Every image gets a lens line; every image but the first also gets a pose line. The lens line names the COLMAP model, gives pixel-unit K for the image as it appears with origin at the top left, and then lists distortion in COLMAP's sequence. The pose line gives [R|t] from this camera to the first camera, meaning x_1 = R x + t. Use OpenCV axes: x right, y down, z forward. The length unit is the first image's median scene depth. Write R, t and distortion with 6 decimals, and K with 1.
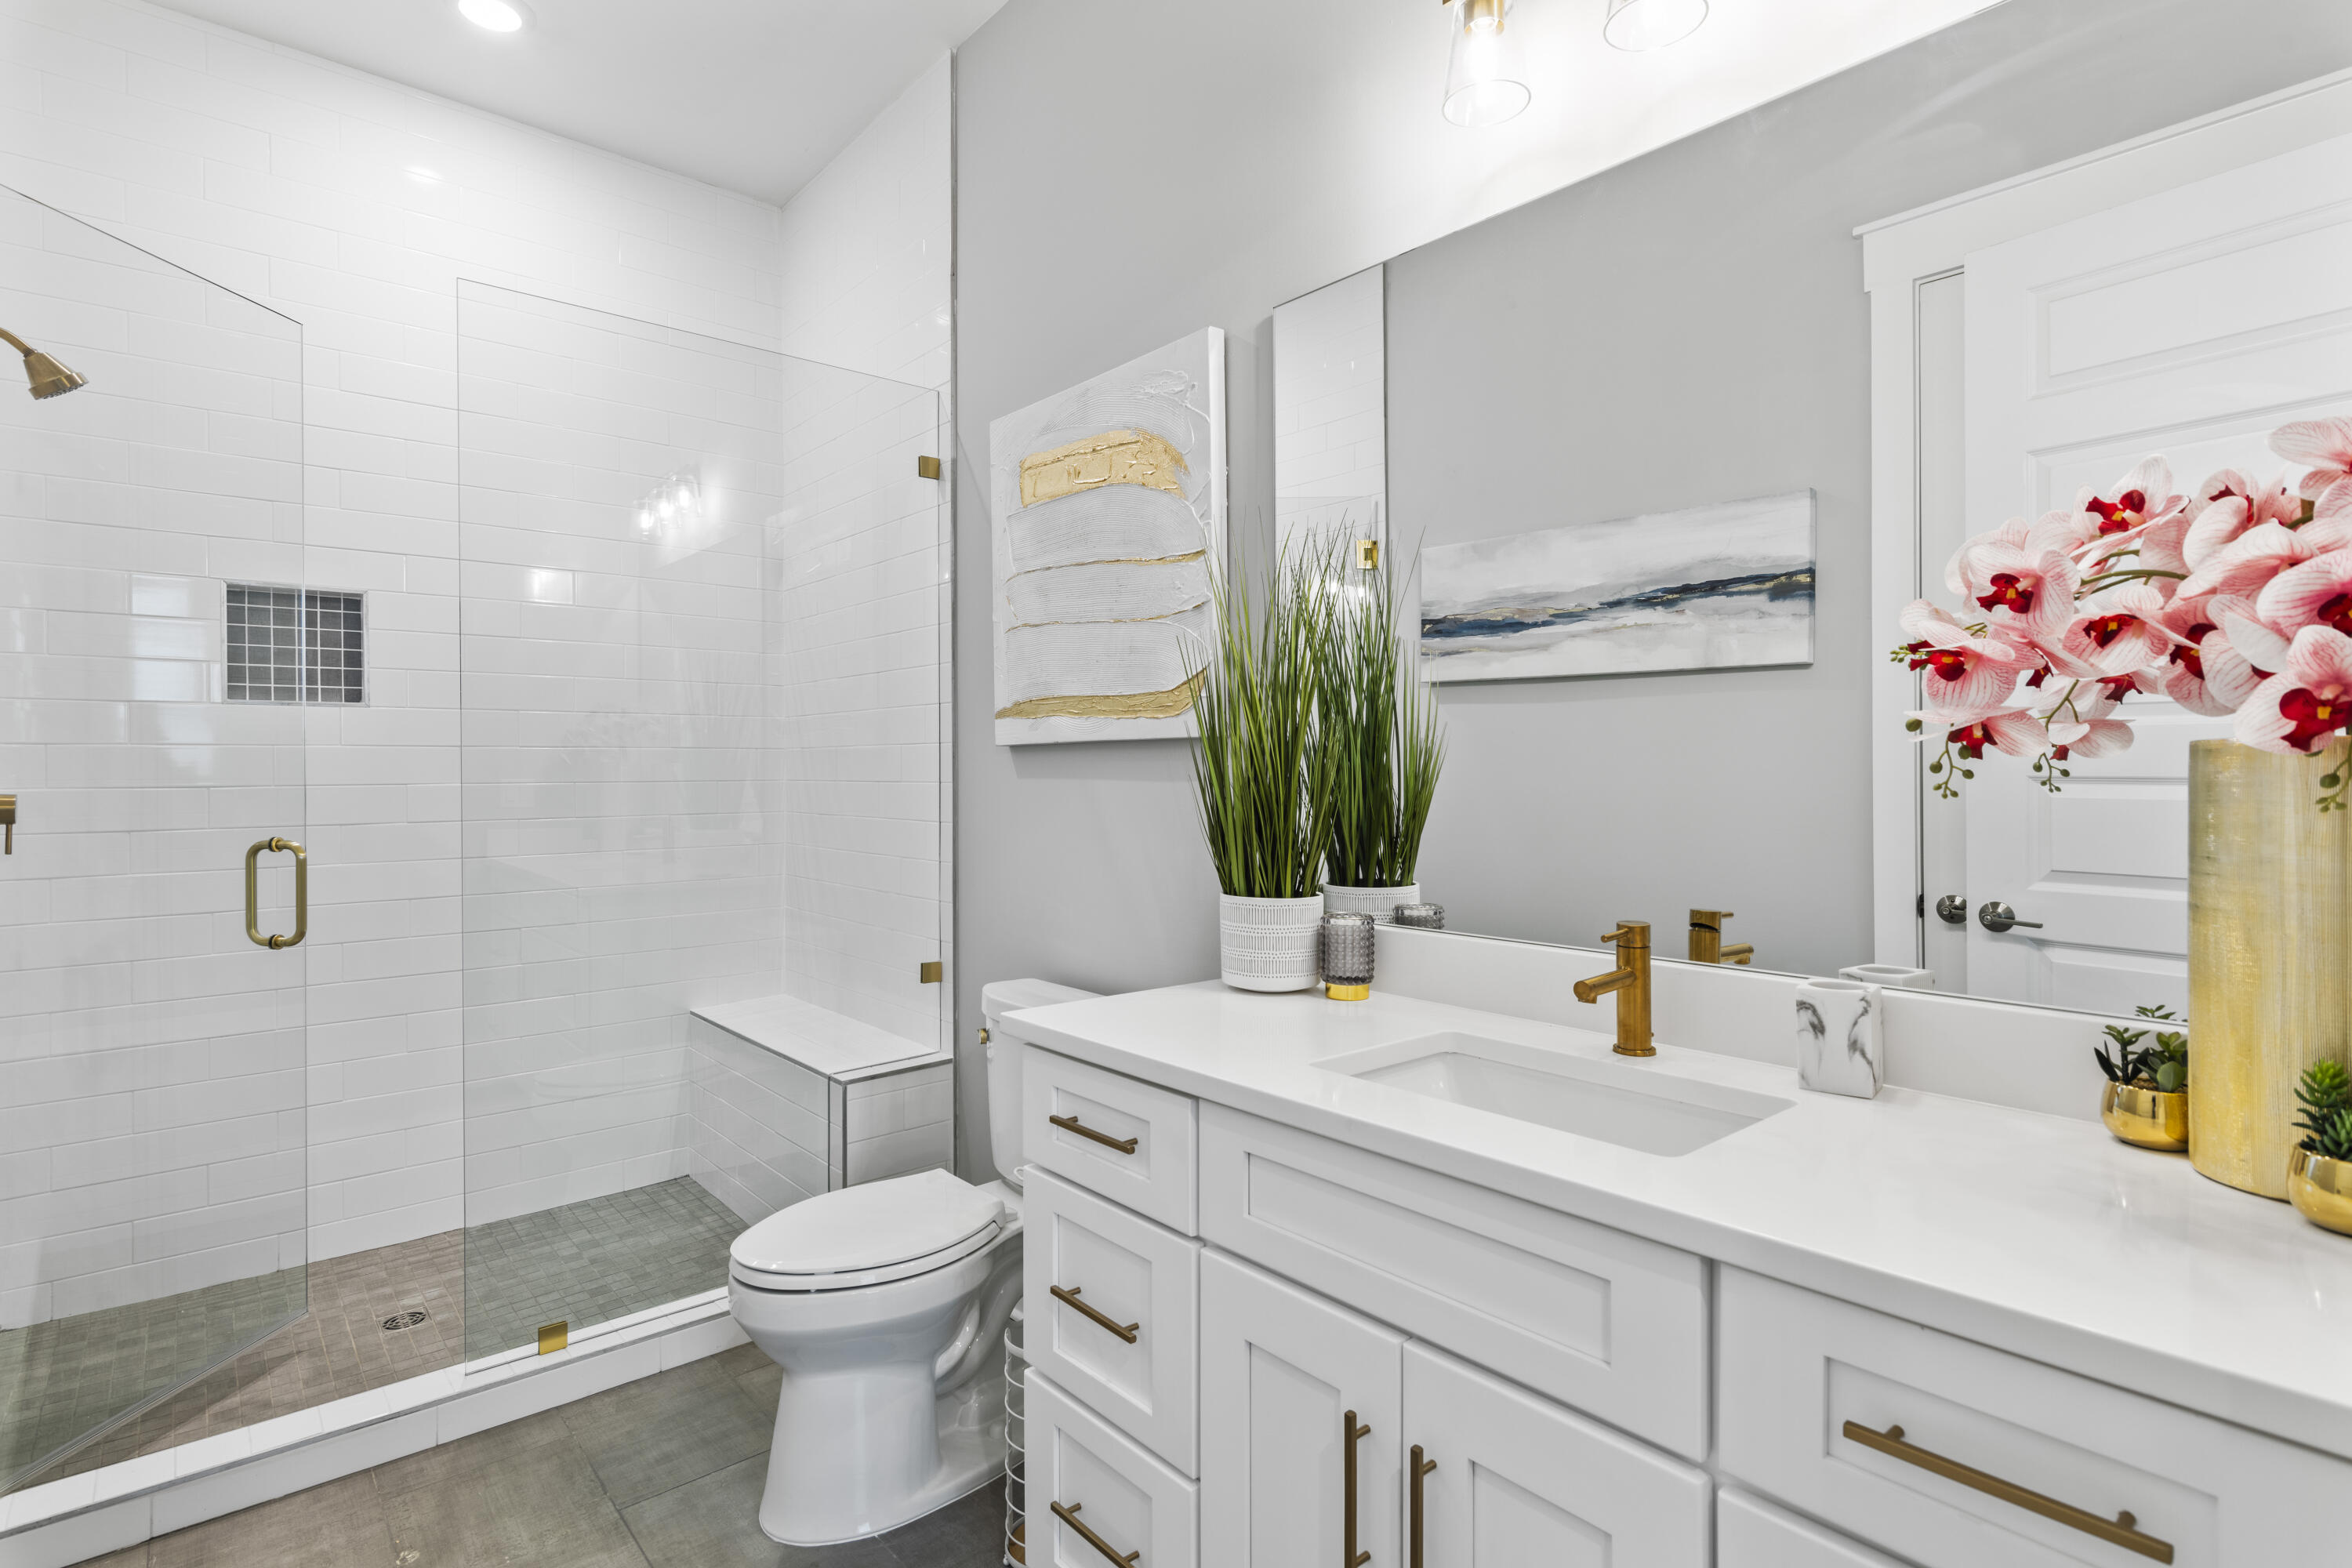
lens RADIAL K [[1156.4, 0, 1175.3], [0, 1156.4, 771.8], [0, 0, 1]] dist [0.006155, -0.000161]
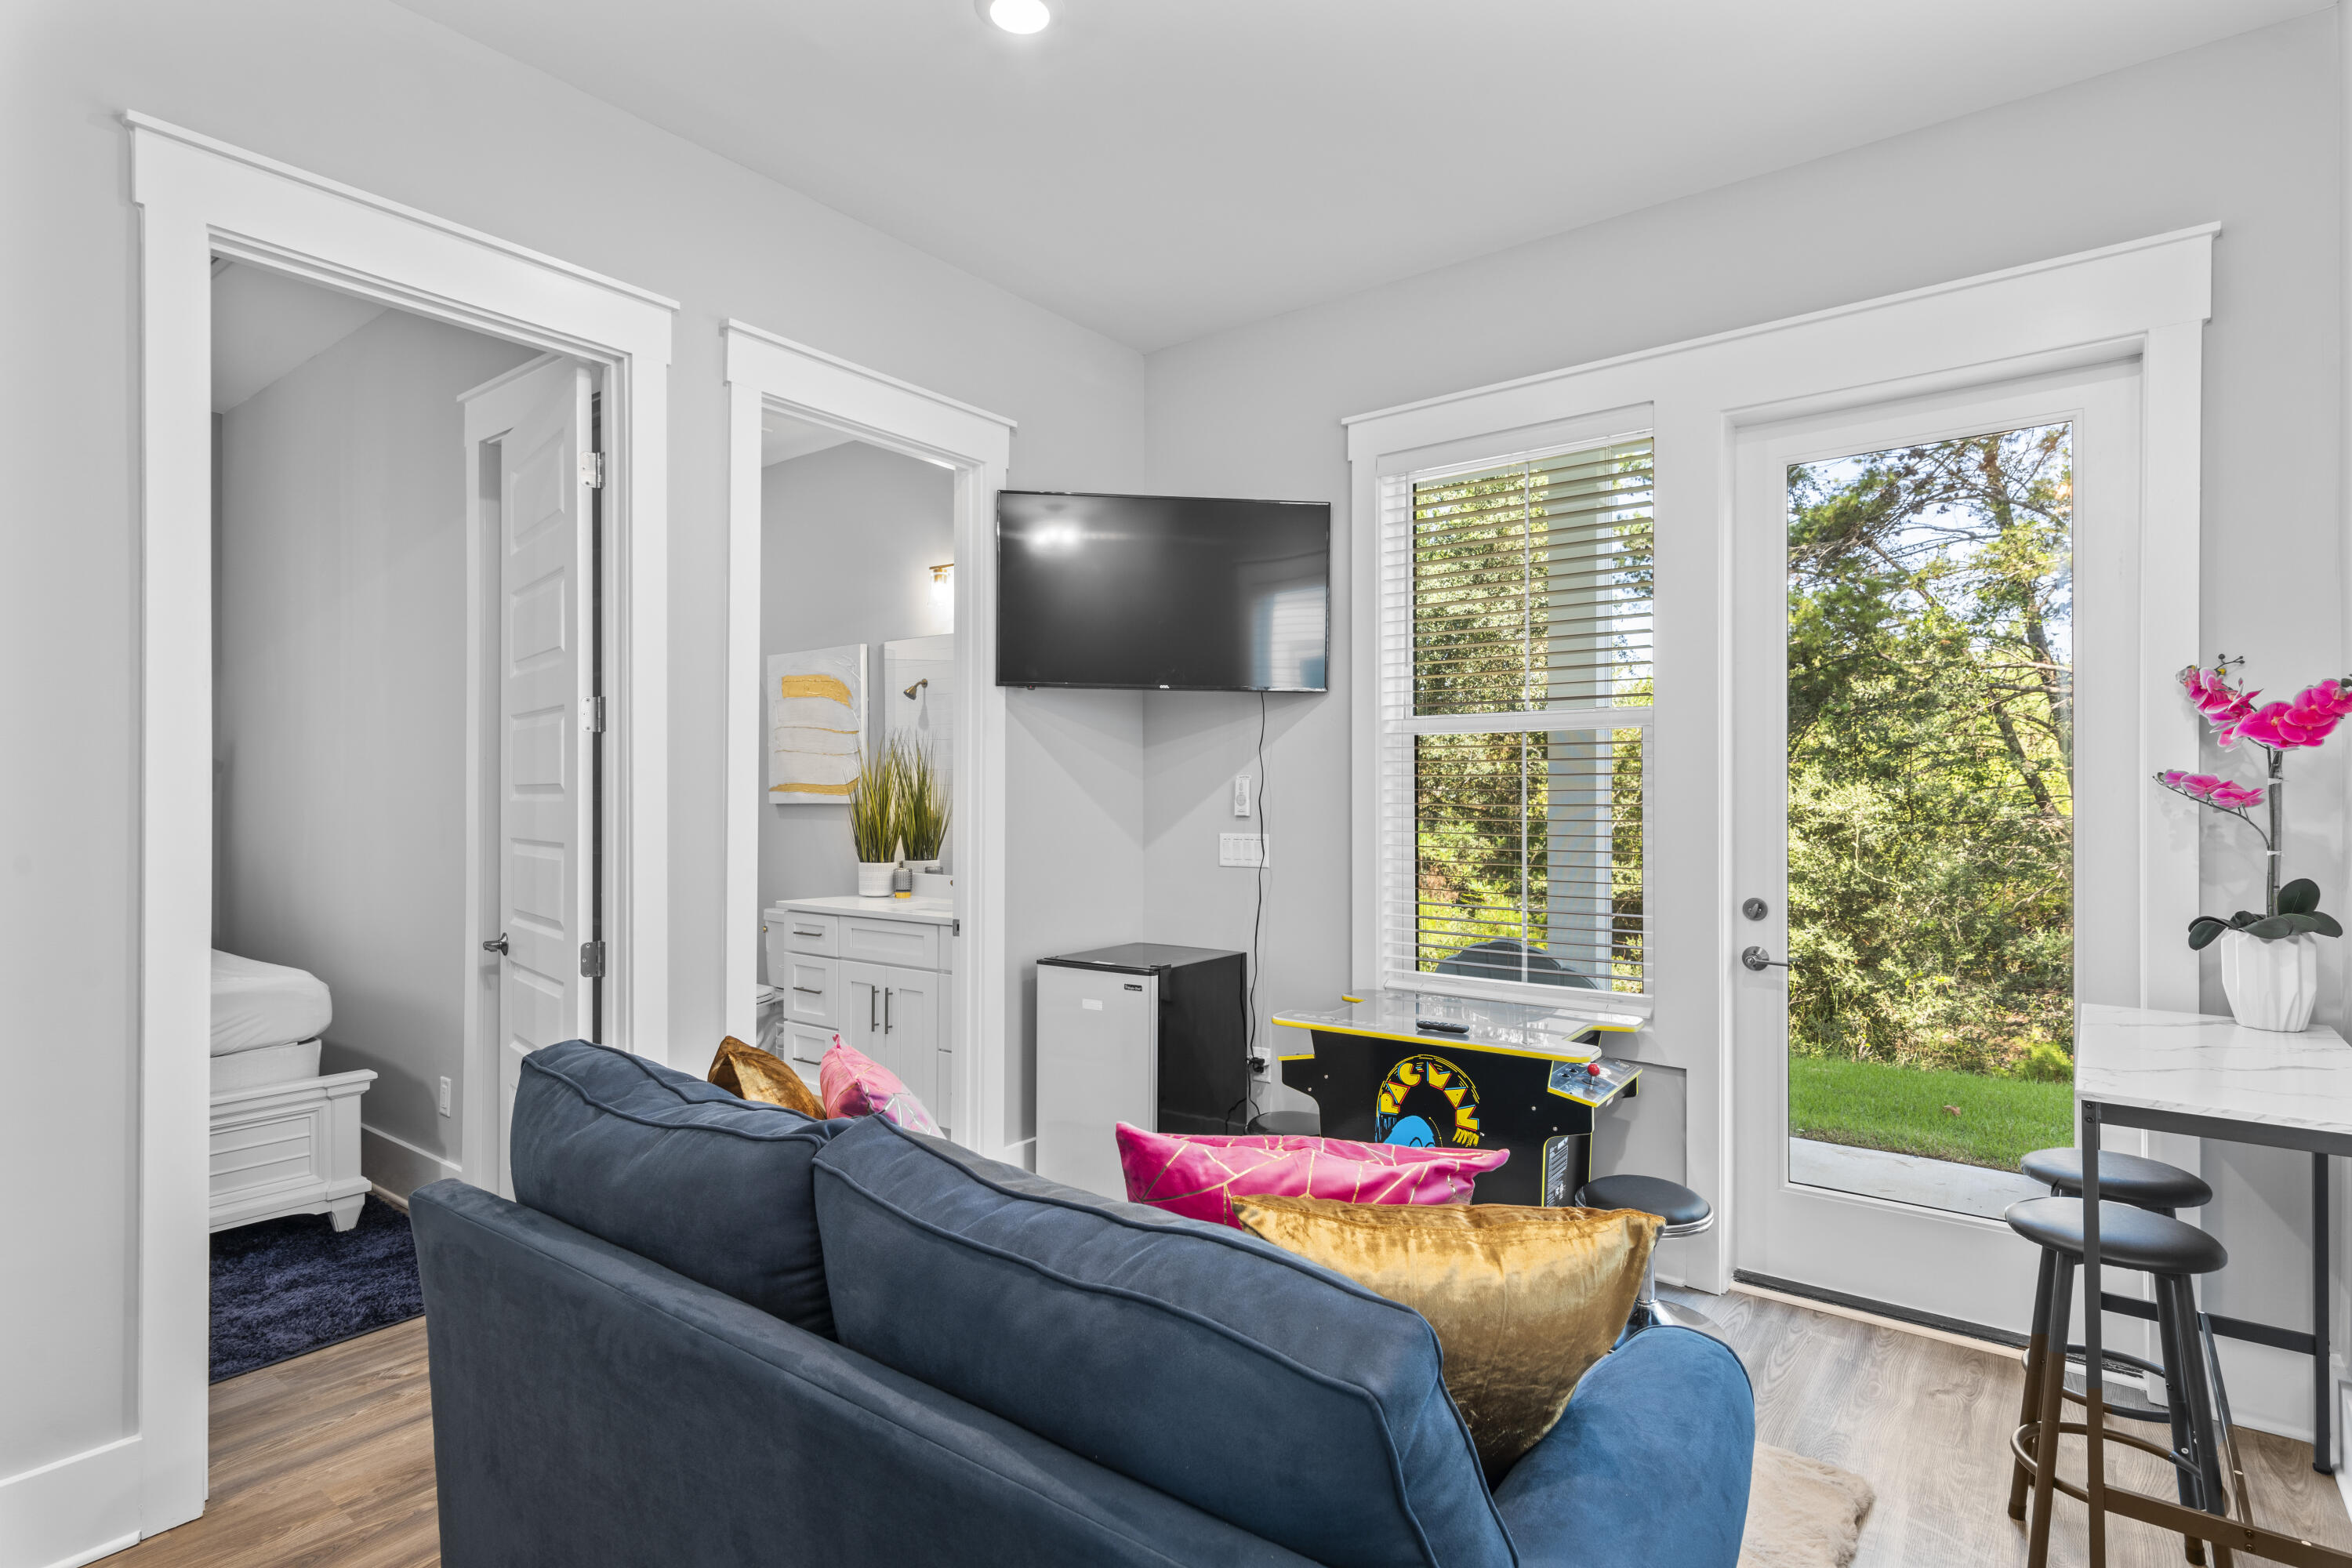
lens RADIAL K [[1194.0, 0, 1175.5], [0, 1194.0, 807.2], [0, 0, 1]] dist [0.006315, 0.000804]
pose [[0.981952, 0.009657, 0.188884, 0.235796], [-0.007034, 0.999869, -0.014554, 0.012510], [-0.189000, 0.012963, 0.981892, -1.873315]]
